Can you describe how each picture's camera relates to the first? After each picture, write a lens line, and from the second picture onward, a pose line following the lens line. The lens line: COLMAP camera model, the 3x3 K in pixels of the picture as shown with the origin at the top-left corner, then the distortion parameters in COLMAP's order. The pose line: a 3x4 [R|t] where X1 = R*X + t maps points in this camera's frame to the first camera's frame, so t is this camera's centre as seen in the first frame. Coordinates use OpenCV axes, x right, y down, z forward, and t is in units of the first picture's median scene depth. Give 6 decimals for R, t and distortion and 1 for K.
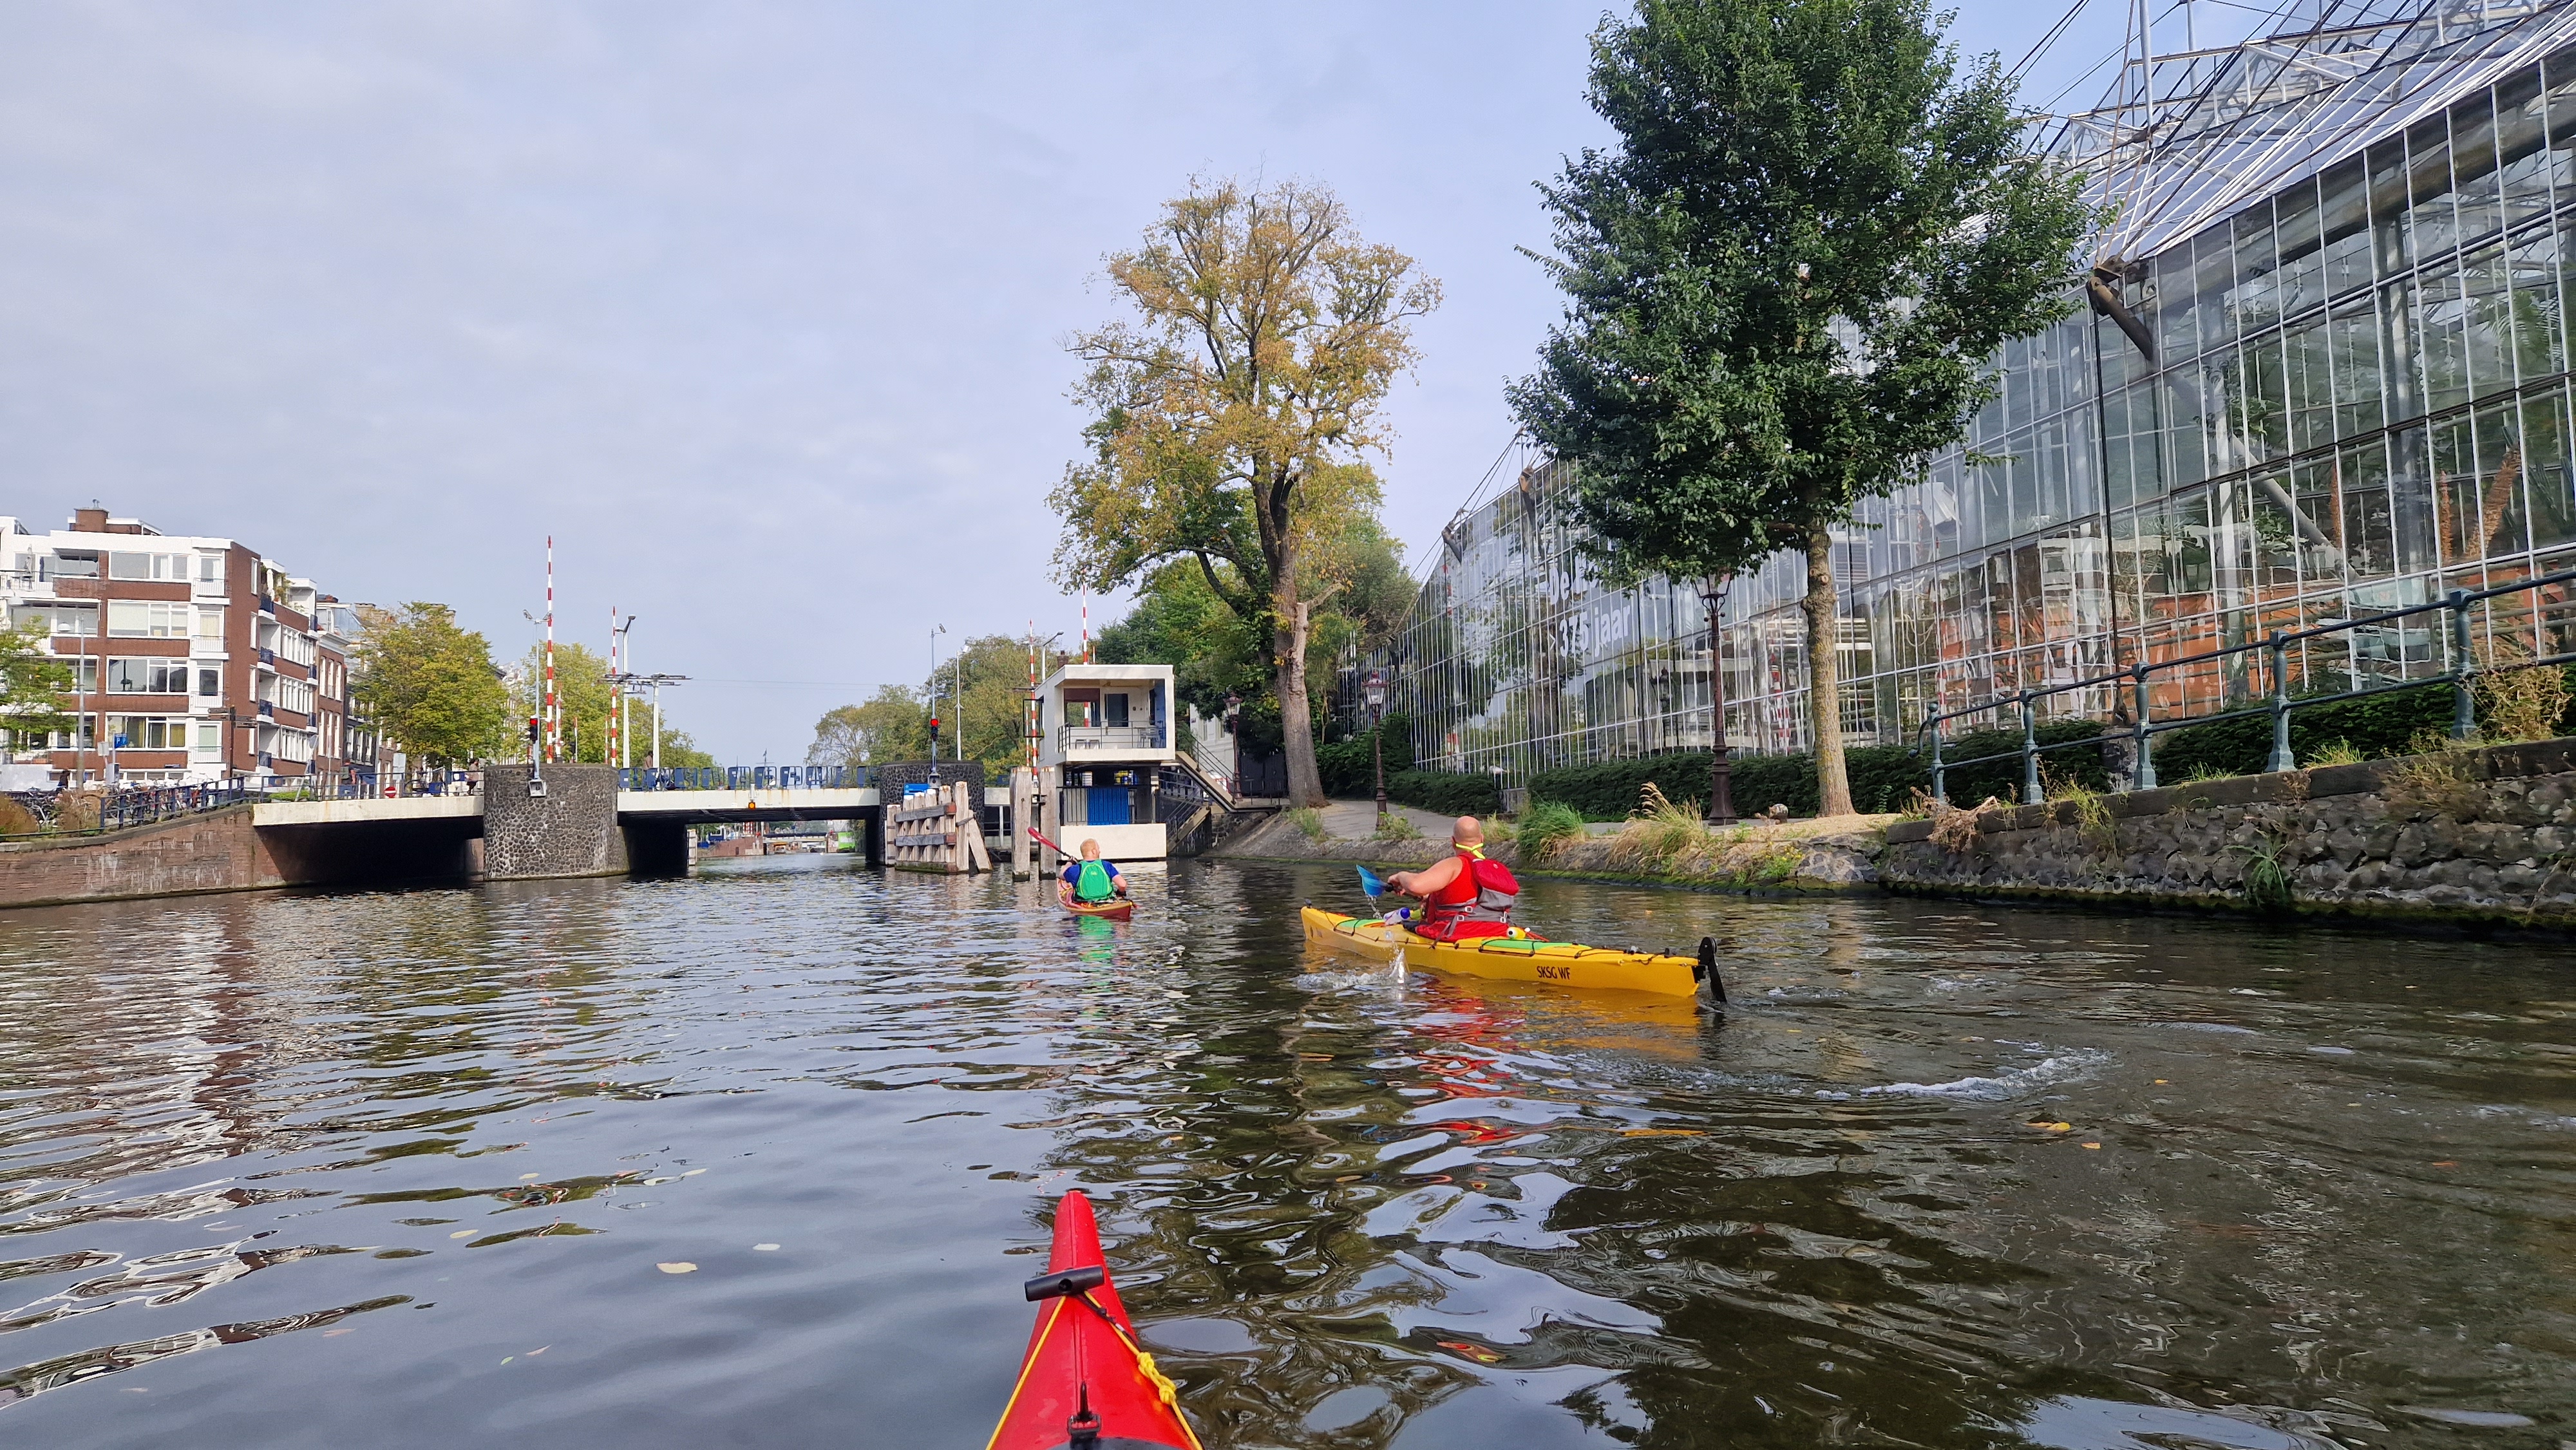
lens RADIAL K [[1627.0, 0, 1288.0], [0, 1627.0, 725.0], [0, 0, 1]] dist [0.146438, -0.165819]
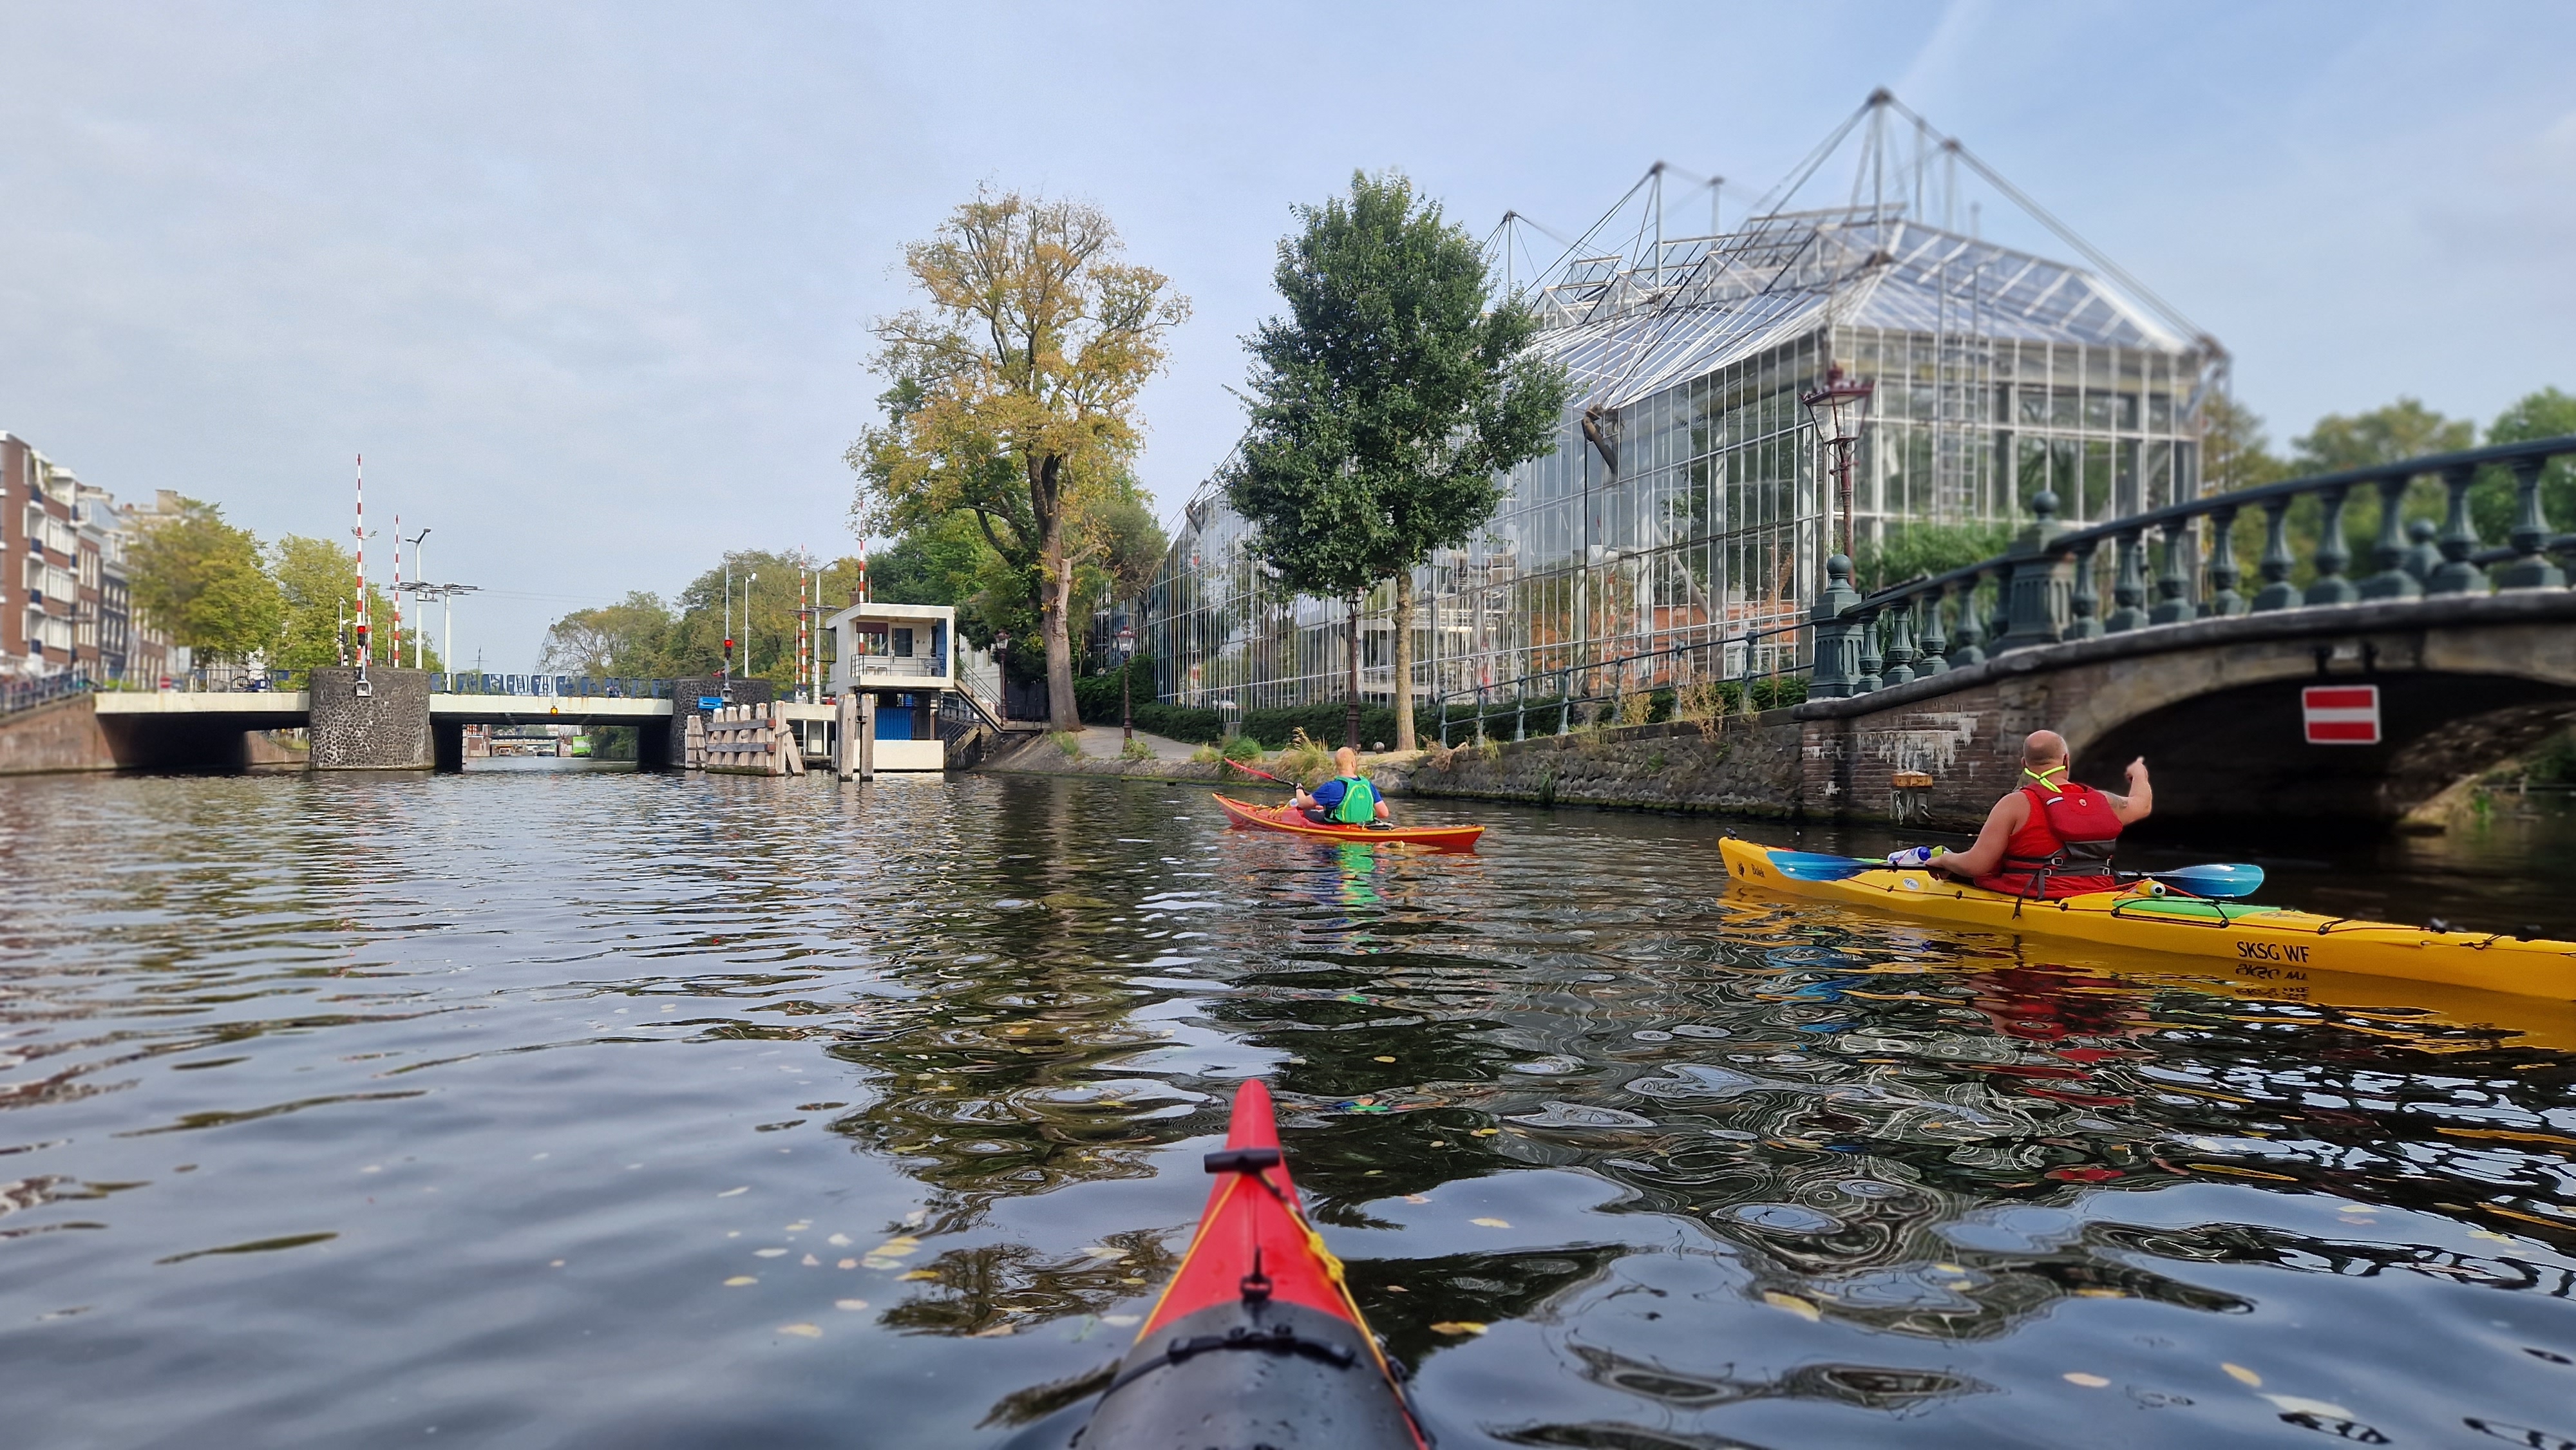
lens RADIAL K [[1627.0, 0, 1288.0], [0, 1627.0, 725.0], [0, 0, 1]] dist [0.146438, -0.165819]
pose [[0.987535, 0.034426, 0.153591, -0.010580], [-0.041621, 0.998170, 0.043873, -0.012978], [-0.151799, -0.049718, 0.987160, -0.205388]]
